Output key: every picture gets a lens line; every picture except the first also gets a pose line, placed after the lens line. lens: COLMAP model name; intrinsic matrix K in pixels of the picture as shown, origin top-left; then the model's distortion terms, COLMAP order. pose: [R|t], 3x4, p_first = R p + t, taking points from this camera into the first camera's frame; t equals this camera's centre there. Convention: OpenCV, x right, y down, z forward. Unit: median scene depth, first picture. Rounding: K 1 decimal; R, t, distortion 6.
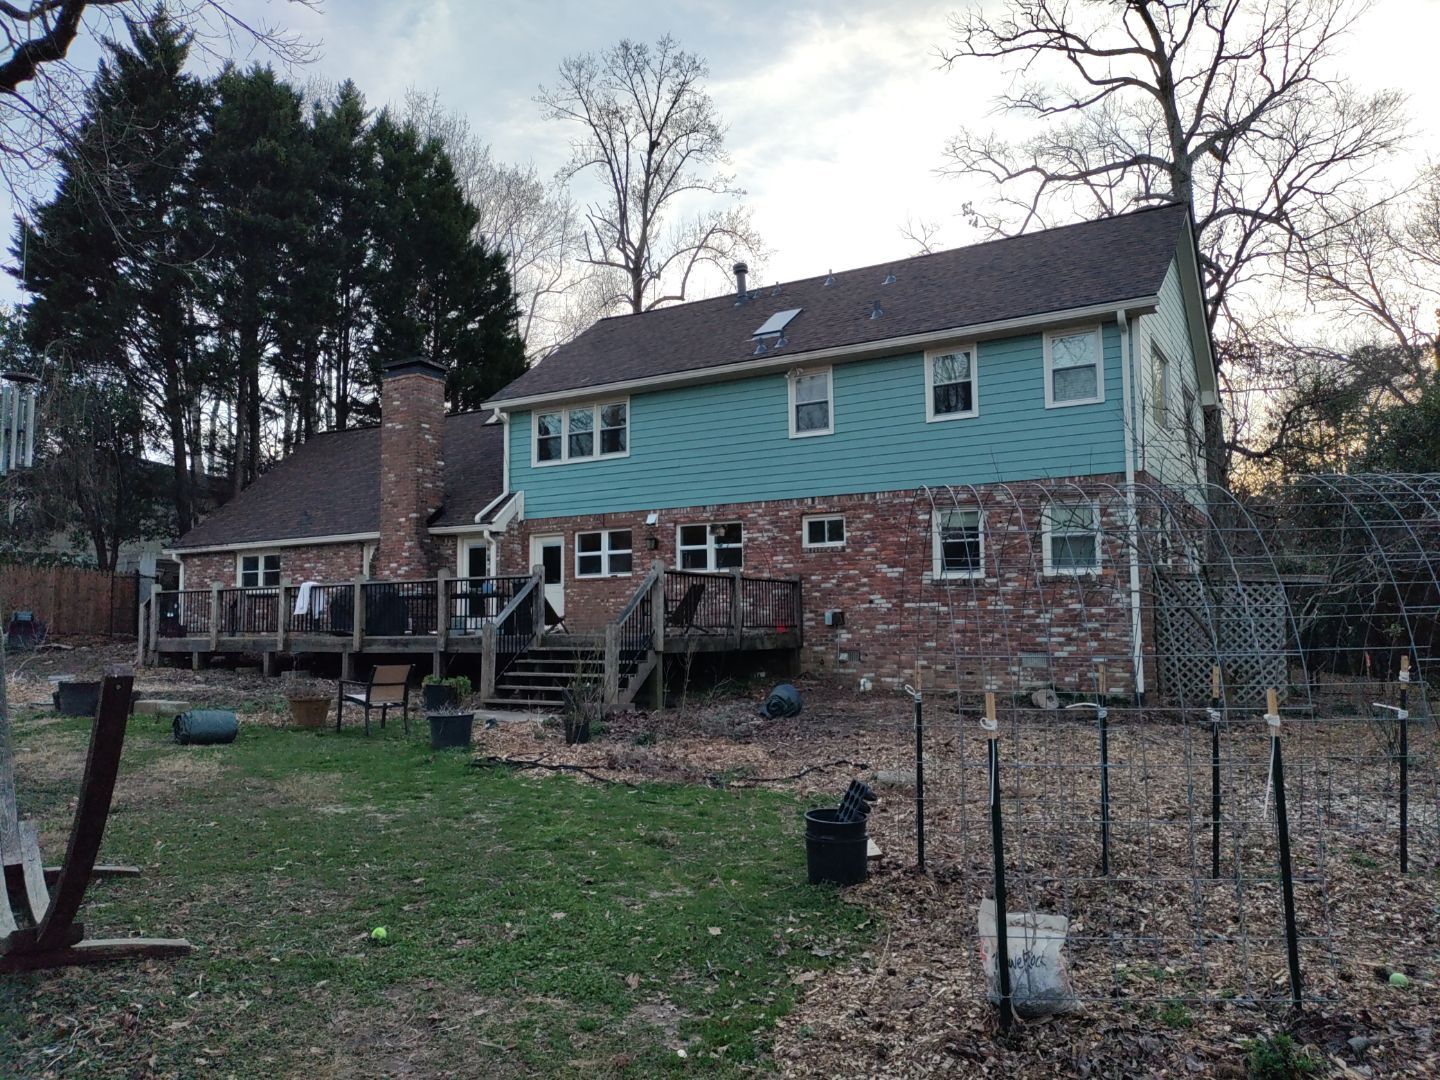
lens RADIAL K [[1047.5, 0, 720.0], [0, 1047.5, 540.0], [0, 0, 1]] dist [0.073855, -0.096053]
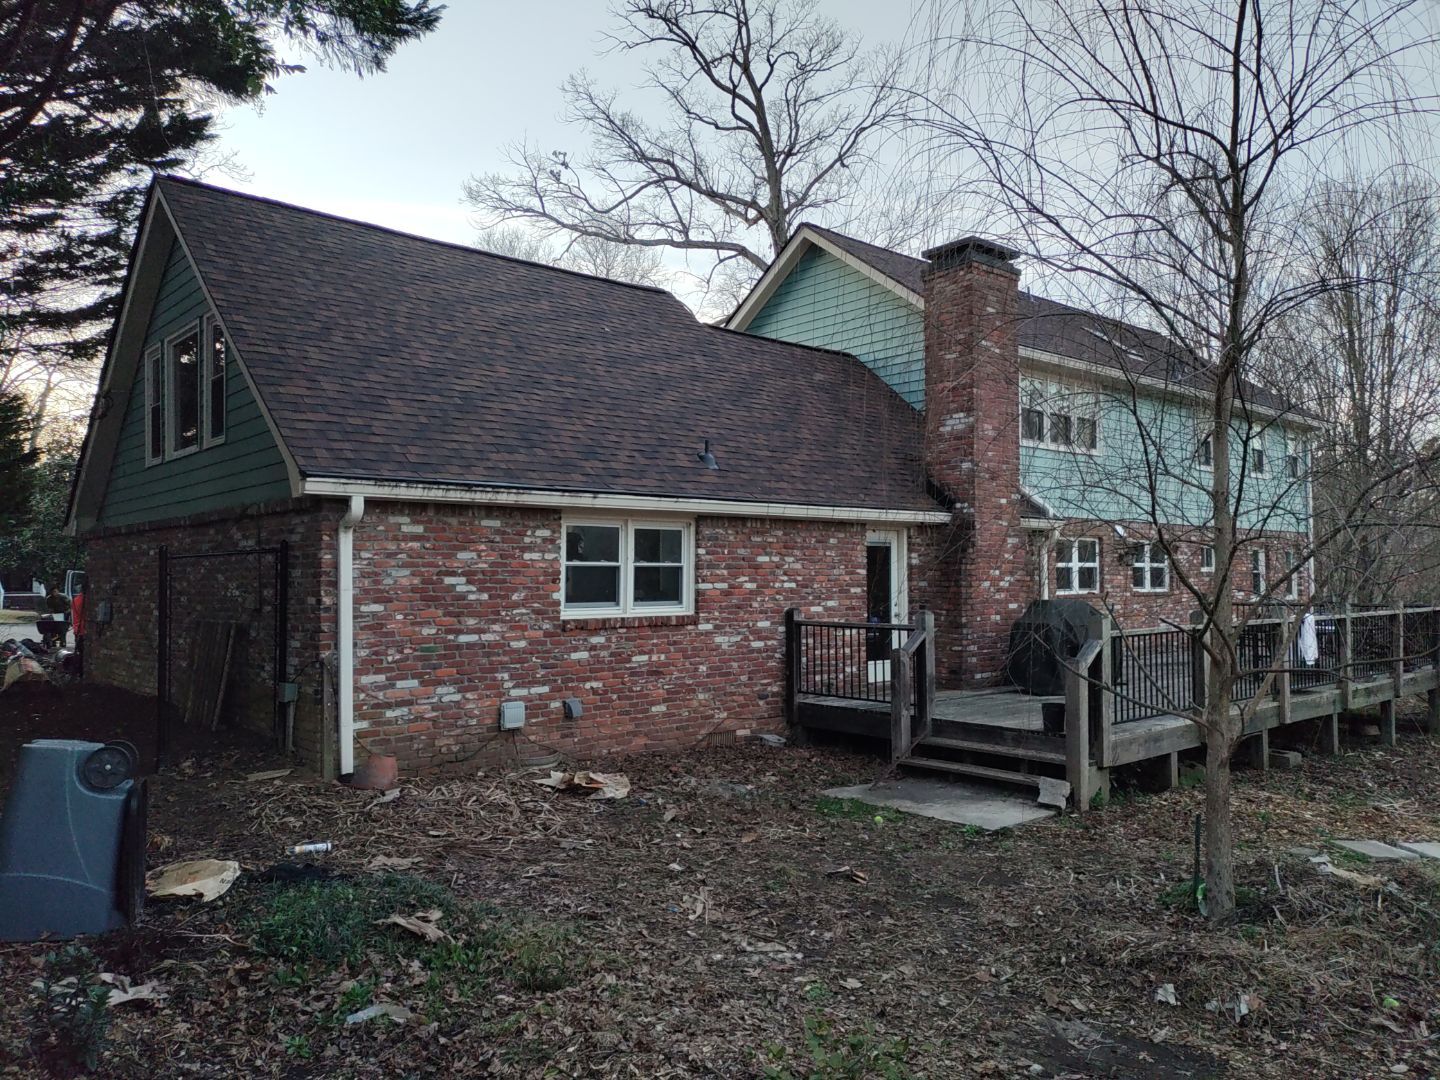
lens RADIAL K [[1055.1, 0, 692.4], [0, 1055.1, 530.4], [0, 0, 1]] dist [0.090350, -0.140596]
pose [[0.311033, 0.049314, 0.949119, -1.022834], [-0.078550, 0.996570, -0.026038, 0.031178], [-0.947148, -0.066454, 0.313840, 1.036389]]
